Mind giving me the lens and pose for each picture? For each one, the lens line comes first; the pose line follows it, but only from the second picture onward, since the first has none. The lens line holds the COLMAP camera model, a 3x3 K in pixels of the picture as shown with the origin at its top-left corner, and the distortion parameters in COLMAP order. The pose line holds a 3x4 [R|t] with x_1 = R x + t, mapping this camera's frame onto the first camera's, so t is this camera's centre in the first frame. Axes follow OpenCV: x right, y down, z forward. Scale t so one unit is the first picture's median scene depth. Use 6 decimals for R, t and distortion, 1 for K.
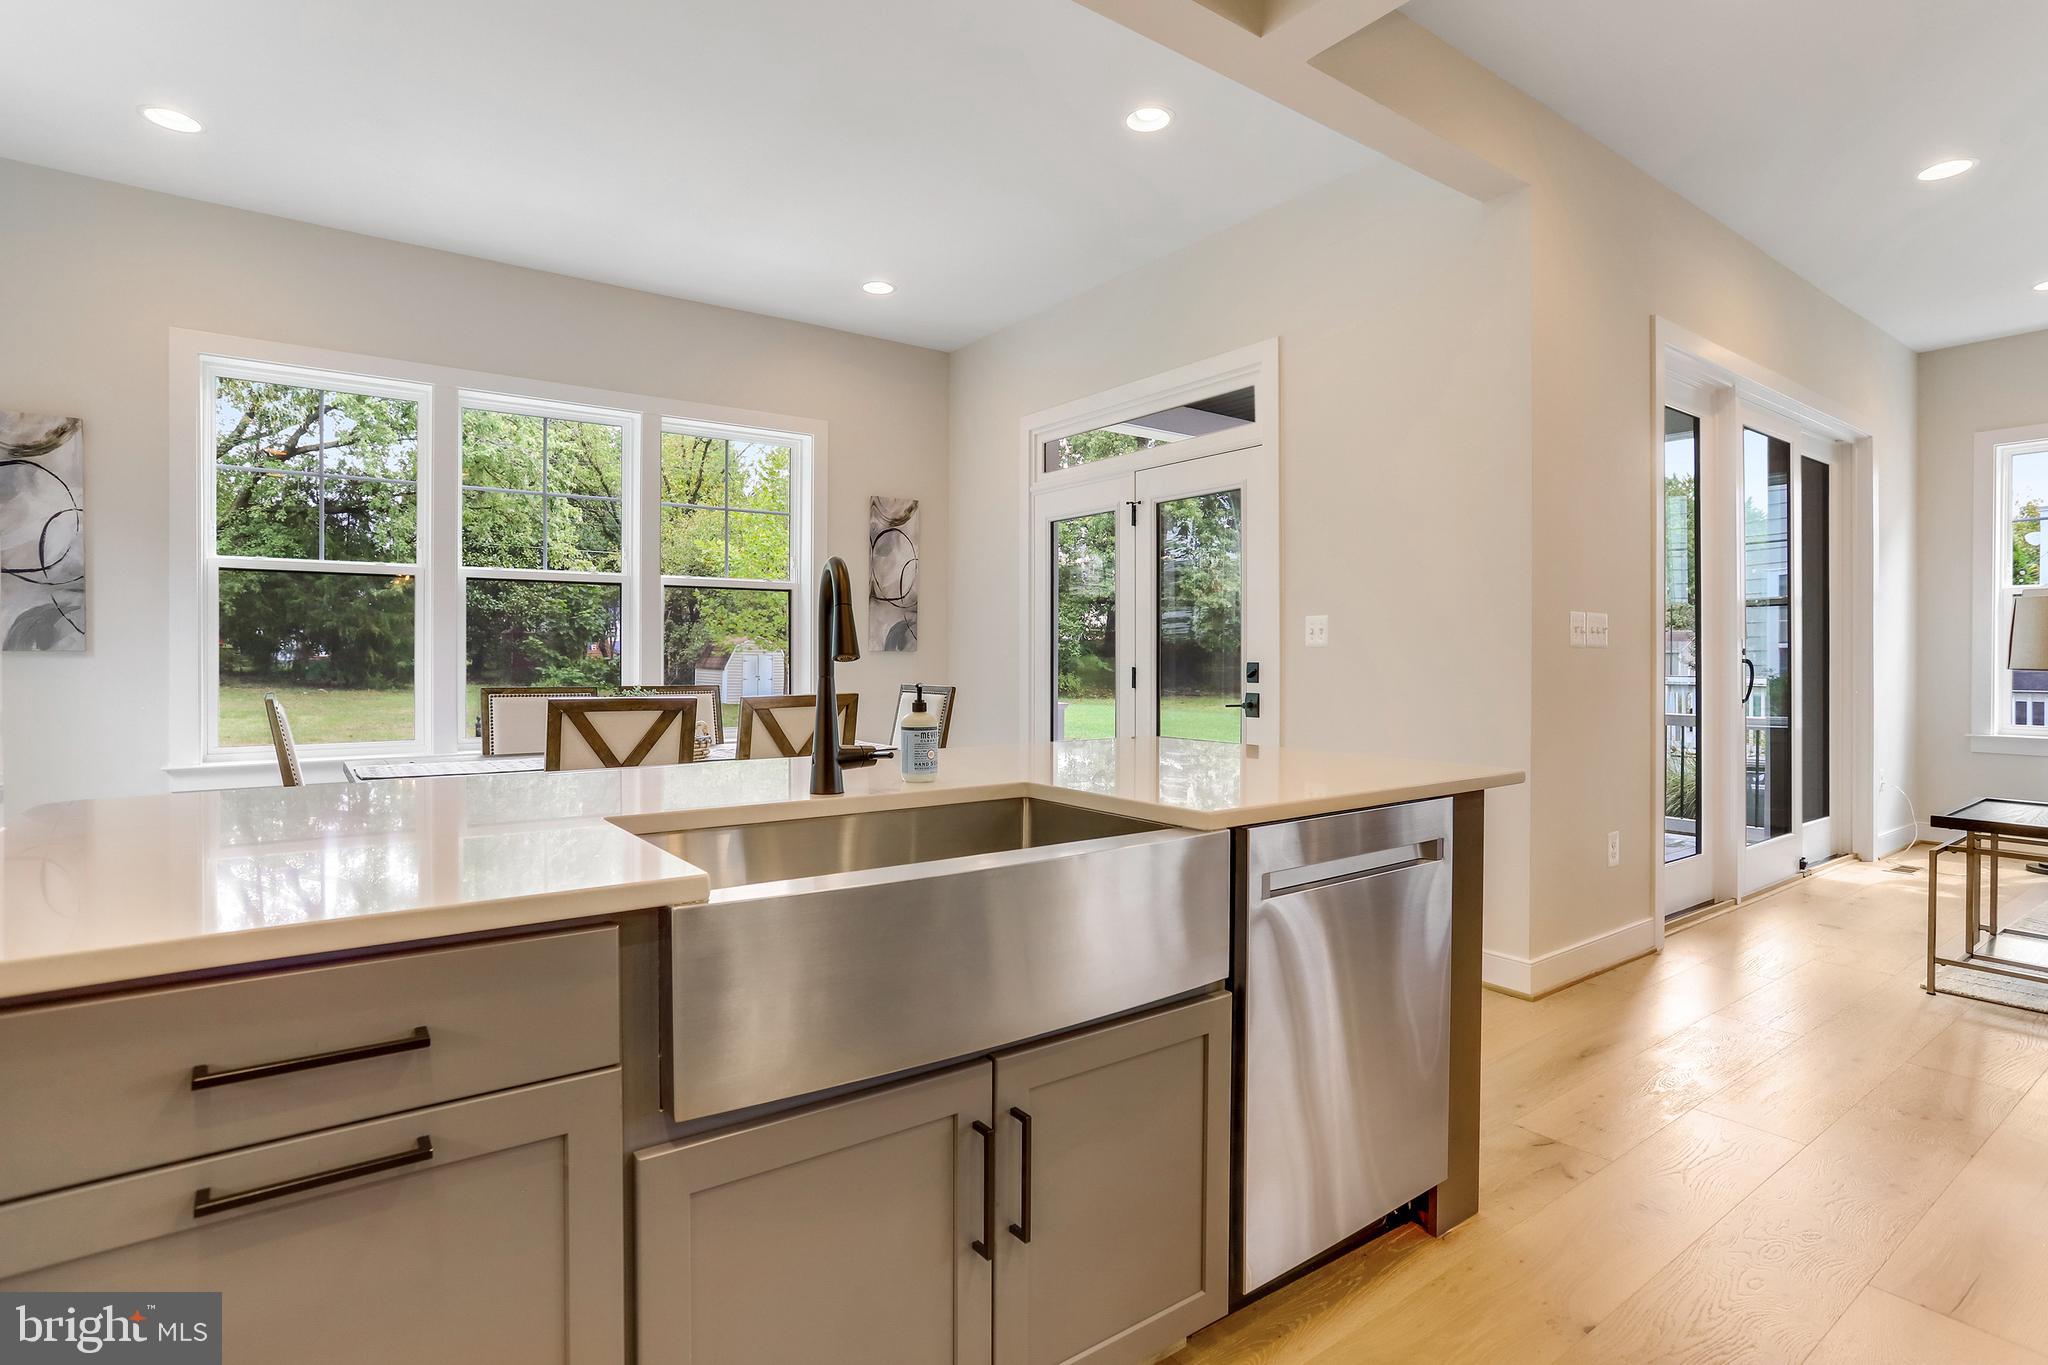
lens RADIAL K [[1012.6, 0, 996.4], [0, 1012.6, 658.6], [0, 0, 1]] dist [-0.020762, 0.008647]
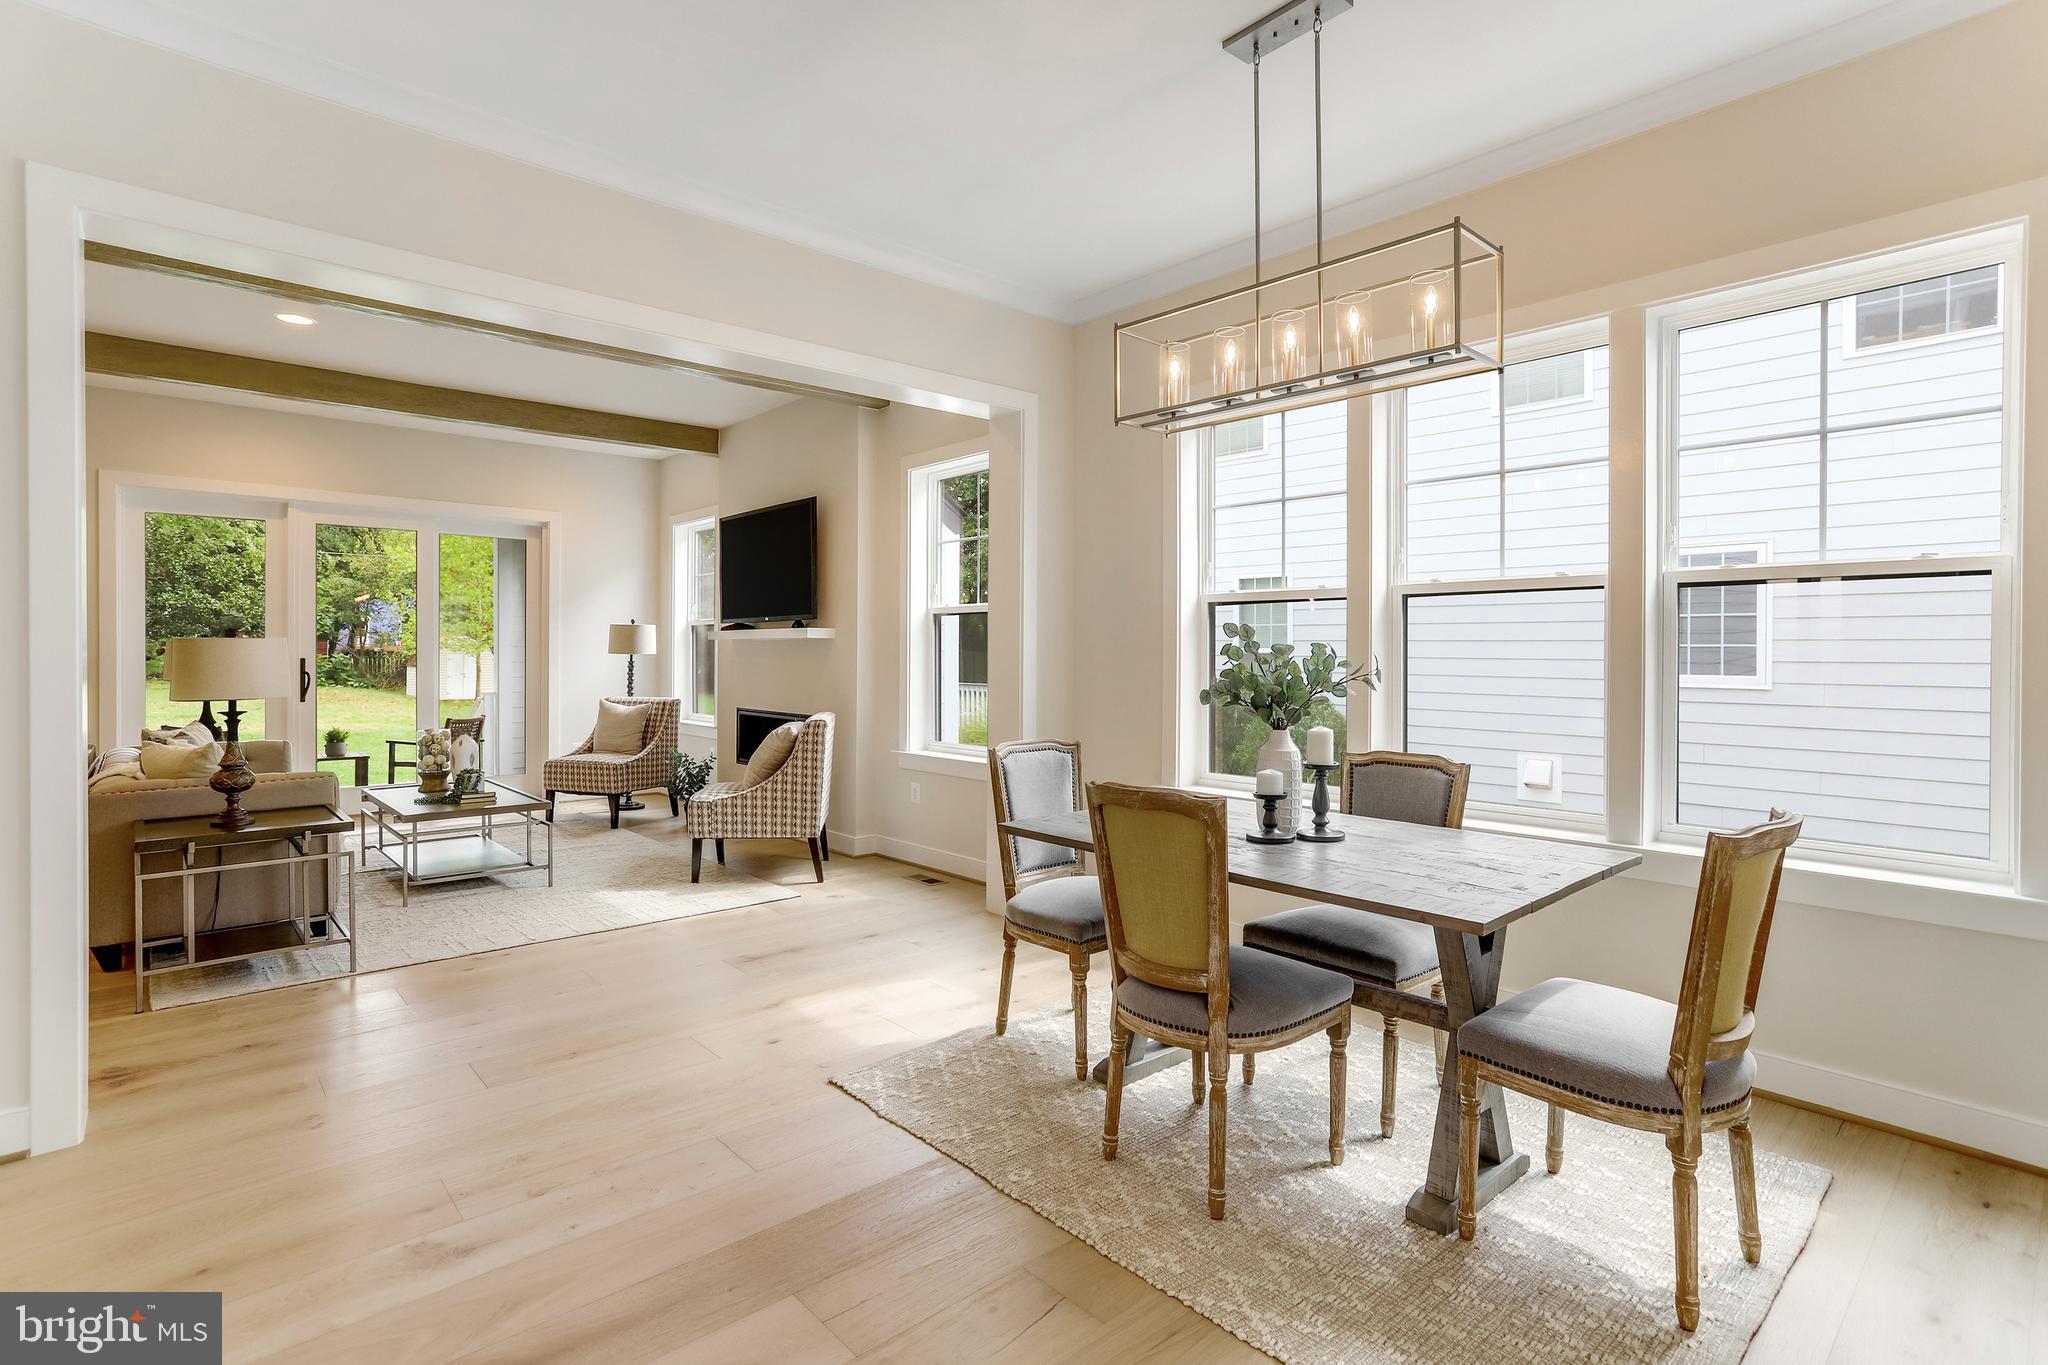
lens RADIAL K [[989.8, 0, 990.7], [0, 989.8, 655.2], [0, 0, 1]] dist [-0.007787, 0.004700]
pose [[0.995290, 0.000456, 0.096943, 0.385447], [-0.000578, 0.999999, 0.001232, -0.005689], [-0.096942, -0.001282, 0.995289, -0.162534]]
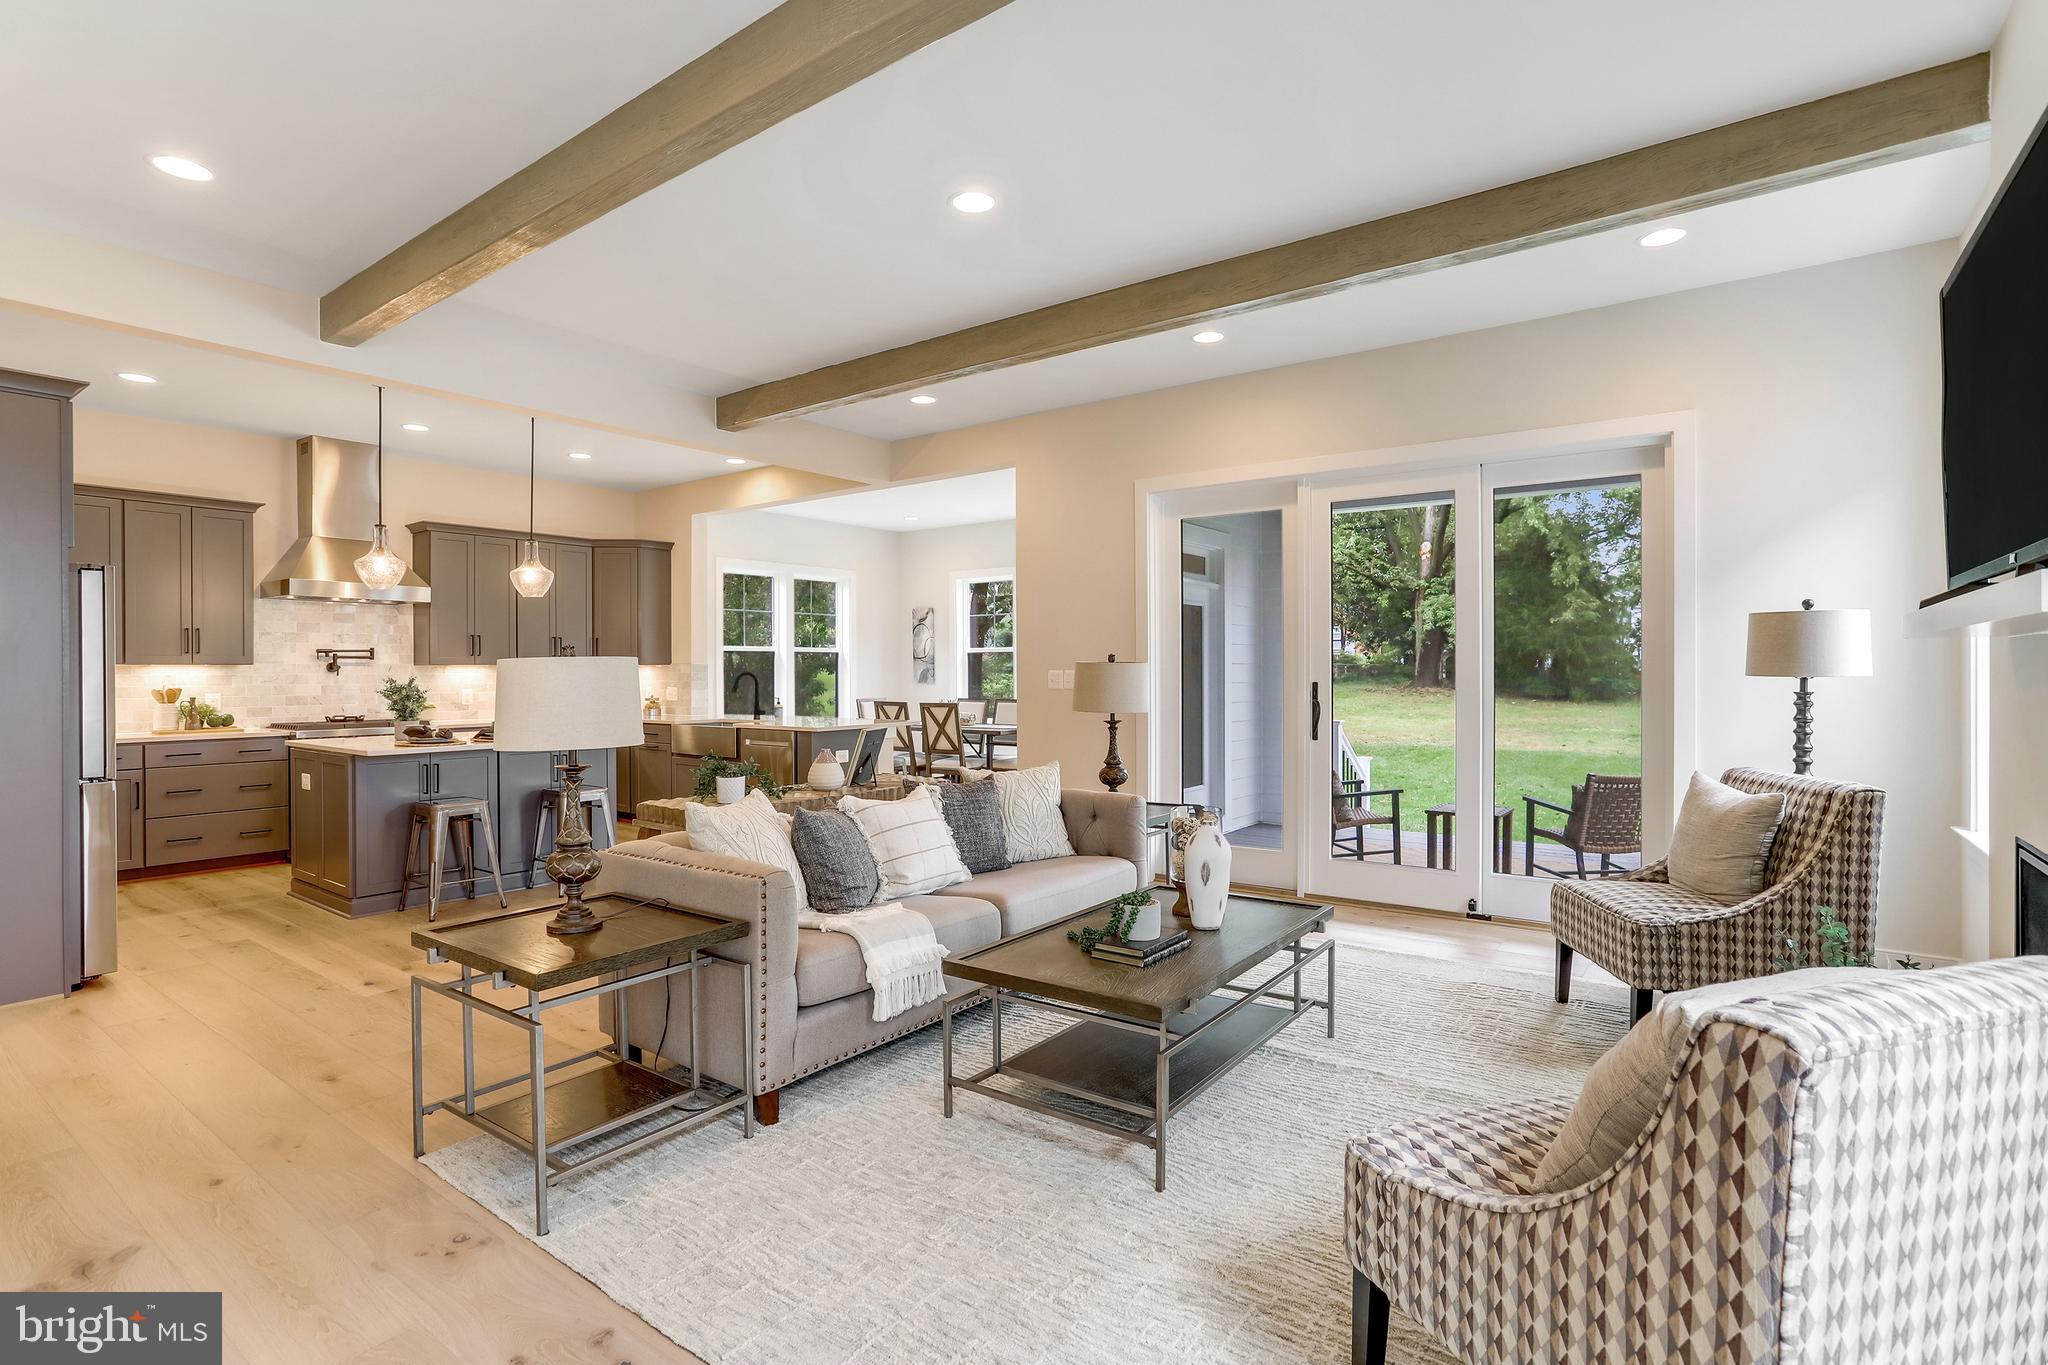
lens RADIAL K [[989.8, 0, 1072.8], [0, 989.8, 671.3], [0, 0, 1]] dist [-0.007787, 0.004700]
pose [[0.362623, -0.003625, -0.931929, 0.400731], [0.003611, 0.999990, -0.002484, -0.006610], [0.931929, -0.002465, 0.362632, 0.056099]]
